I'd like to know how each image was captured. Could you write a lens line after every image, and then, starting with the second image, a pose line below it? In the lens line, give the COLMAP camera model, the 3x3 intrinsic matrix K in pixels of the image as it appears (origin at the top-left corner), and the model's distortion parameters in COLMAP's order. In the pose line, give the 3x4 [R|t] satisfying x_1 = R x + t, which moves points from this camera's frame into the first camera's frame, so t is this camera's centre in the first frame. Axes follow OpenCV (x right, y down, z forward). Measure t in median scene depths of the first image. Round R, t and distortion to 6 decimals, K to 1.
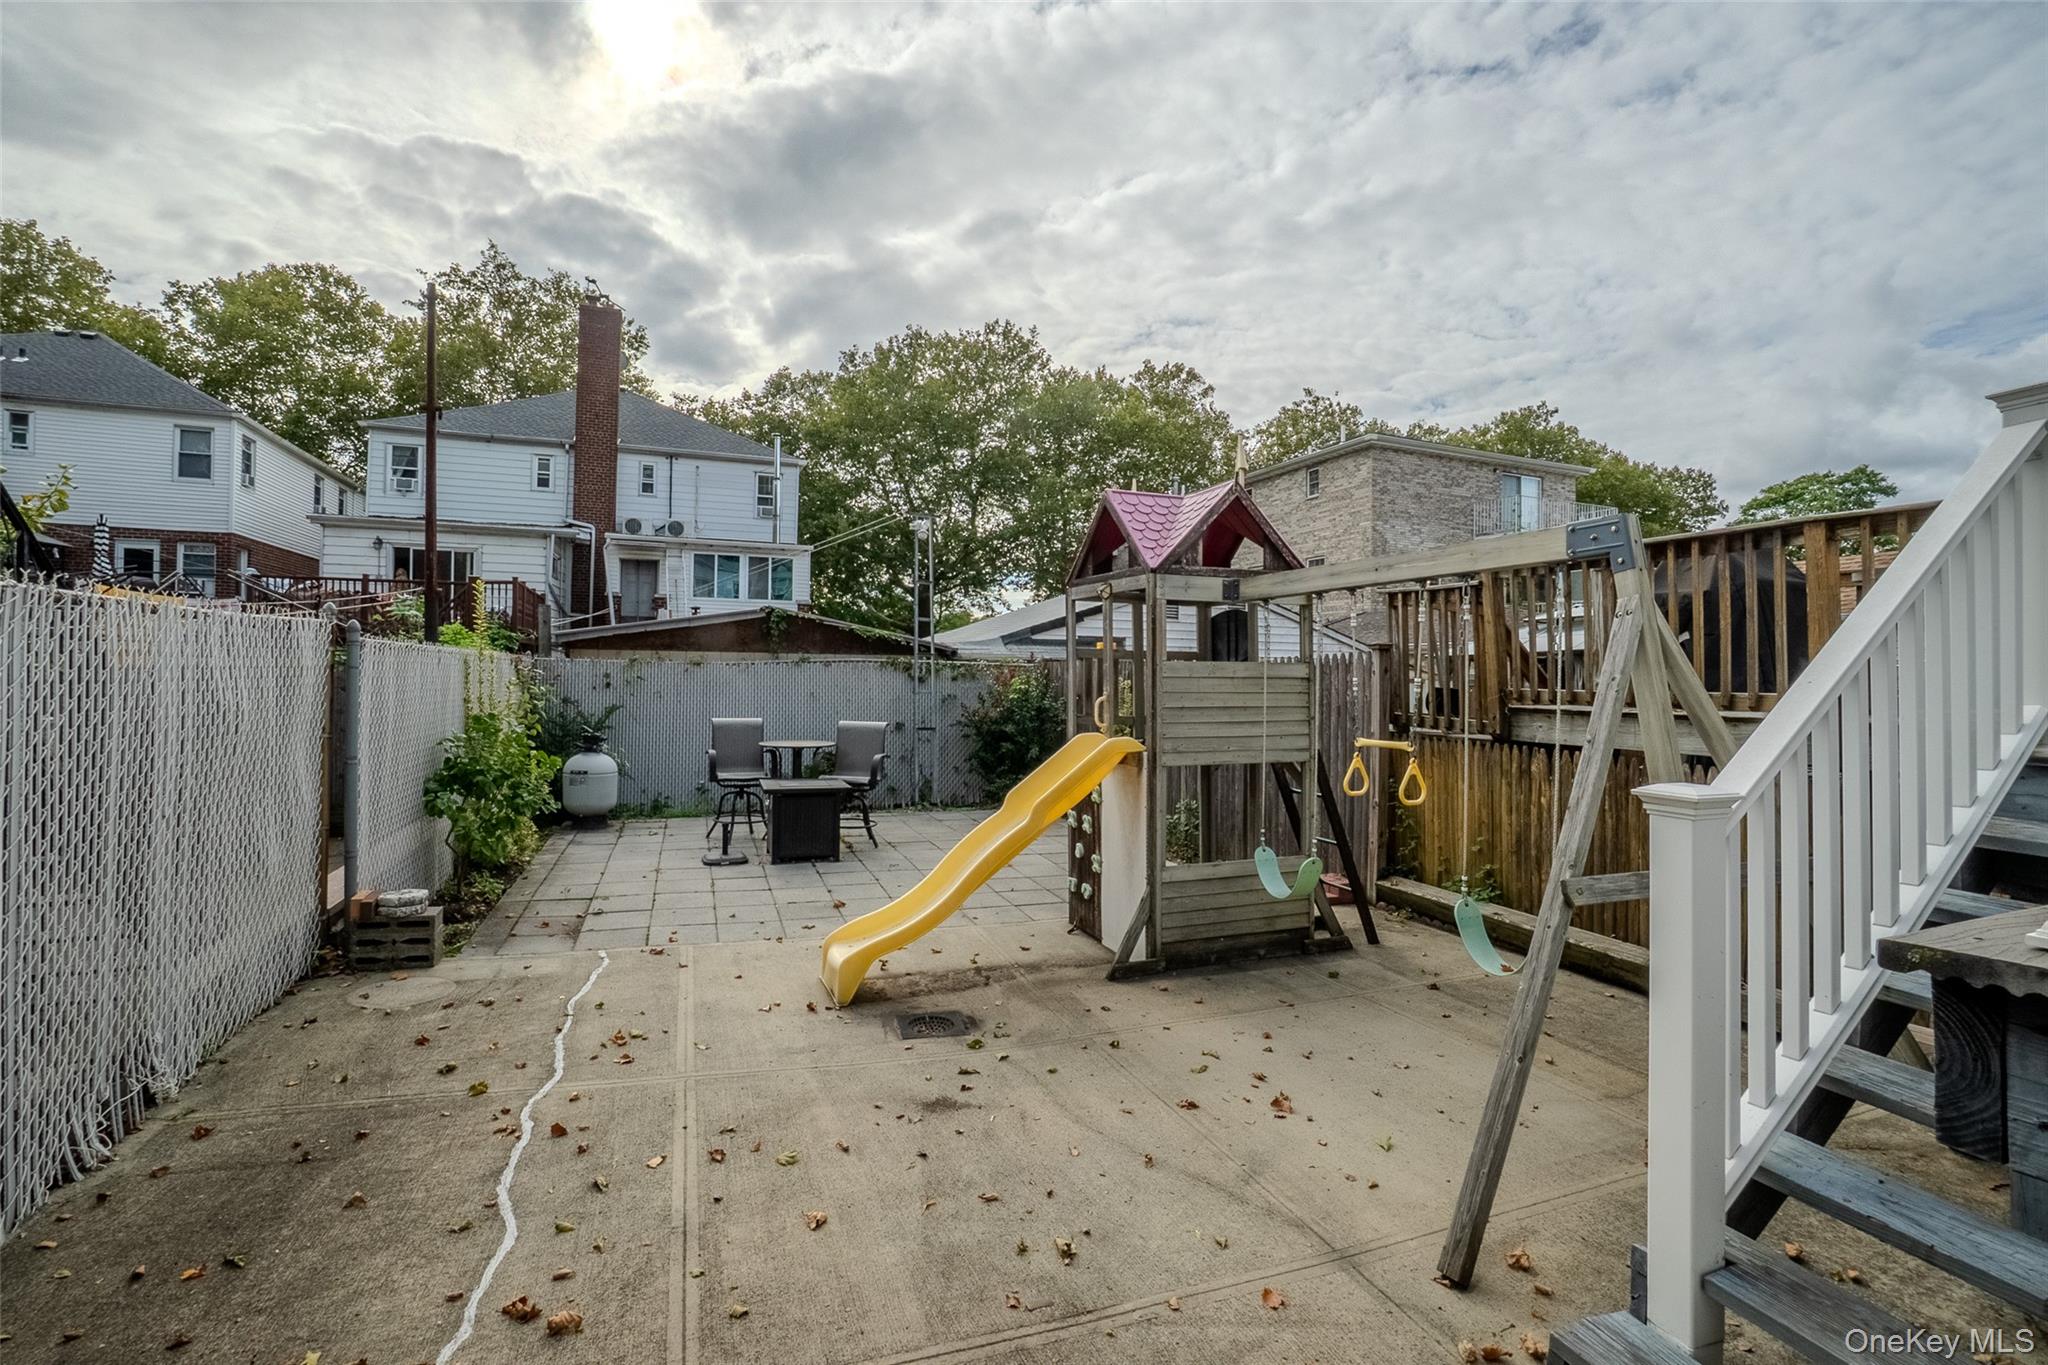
lens RADIAL K [[910.6, 0, 1020.0], [0, 910.6, 670.2], [0, 0, 1]] dist [-0.024259, 0.000452]
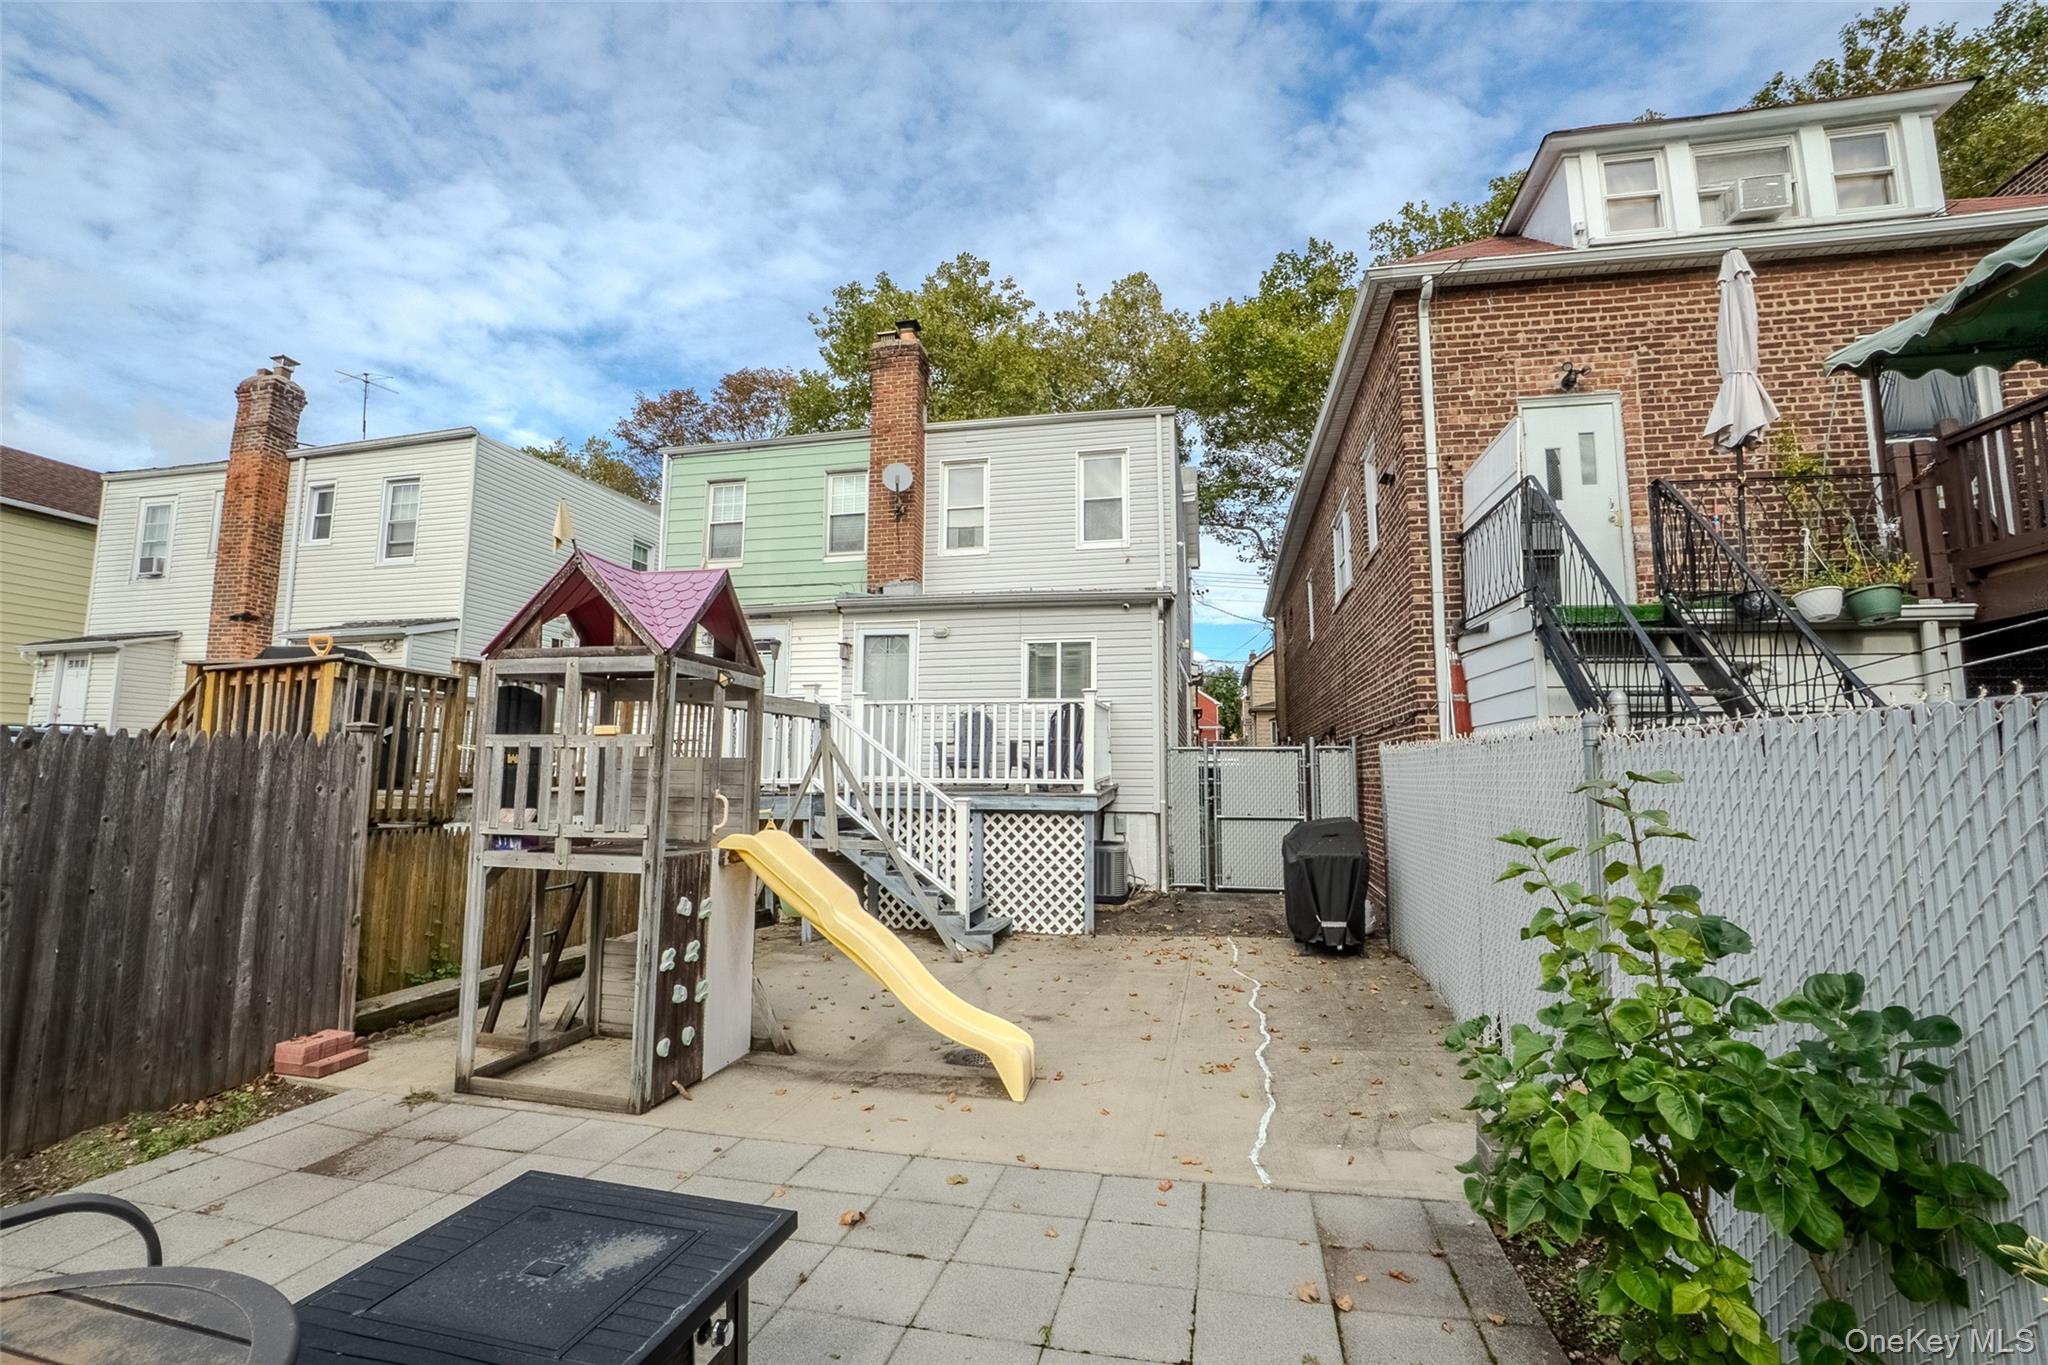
lens RADIAL K [[910.6, 0, 1014.5], [0, 910.6, 673.3], [0, 0, 1]] dist [-0.024259, 0.000452]
pose [[-0.837186, 0.048323, 0.544779, -0.774960], [-0.014581, 0.993763, -0.110556, 0.007770], [-0.546723, -0.100500, -0.831260, 1.910842]]
